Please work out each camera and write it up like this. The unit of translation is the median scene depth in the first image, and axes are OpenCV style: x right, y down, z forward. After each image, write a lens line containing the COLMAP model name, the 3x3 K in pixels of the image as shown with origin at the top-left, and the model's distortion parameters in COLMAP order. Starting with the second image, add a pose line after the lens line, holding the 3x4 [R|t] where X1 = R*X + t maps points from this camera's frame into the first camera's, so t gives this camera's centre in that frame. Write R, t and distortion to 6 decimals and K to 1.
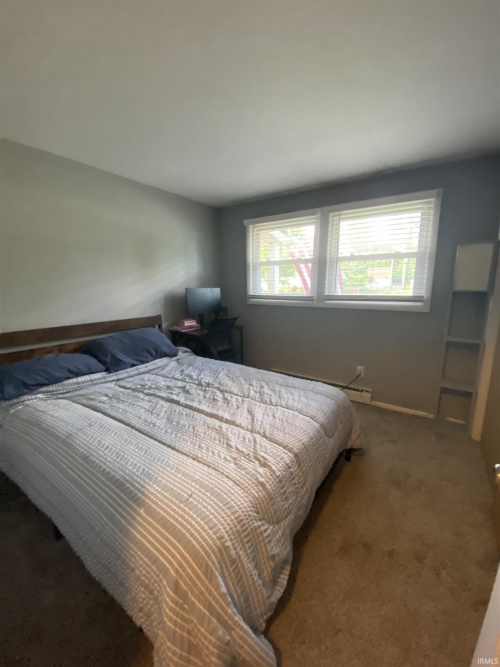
lens RADIAL K [[270.9, 0, 250.0], [0, 270.9, 333.5], [0, 0, 1]] dist [0.035191, -0.028960]
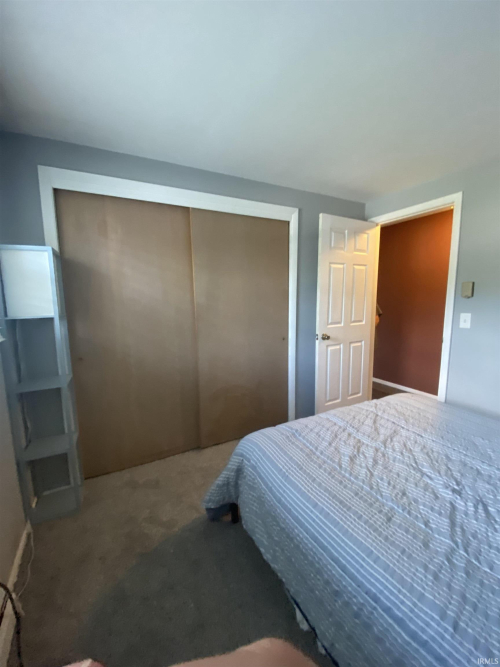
lens RADIAL K [[270.9, 0, 250.0], [0, 270.9, 333.5], [0, 0, 1]] dist [0.035191, -0.028960]
pose [[-0.884864, -0.050006, 0.463157, -0.031806], [0.099376, 0.951075, 0.292542, -0.355319], [-0.455126, 0.304886, -0.836603, 1.799571]]
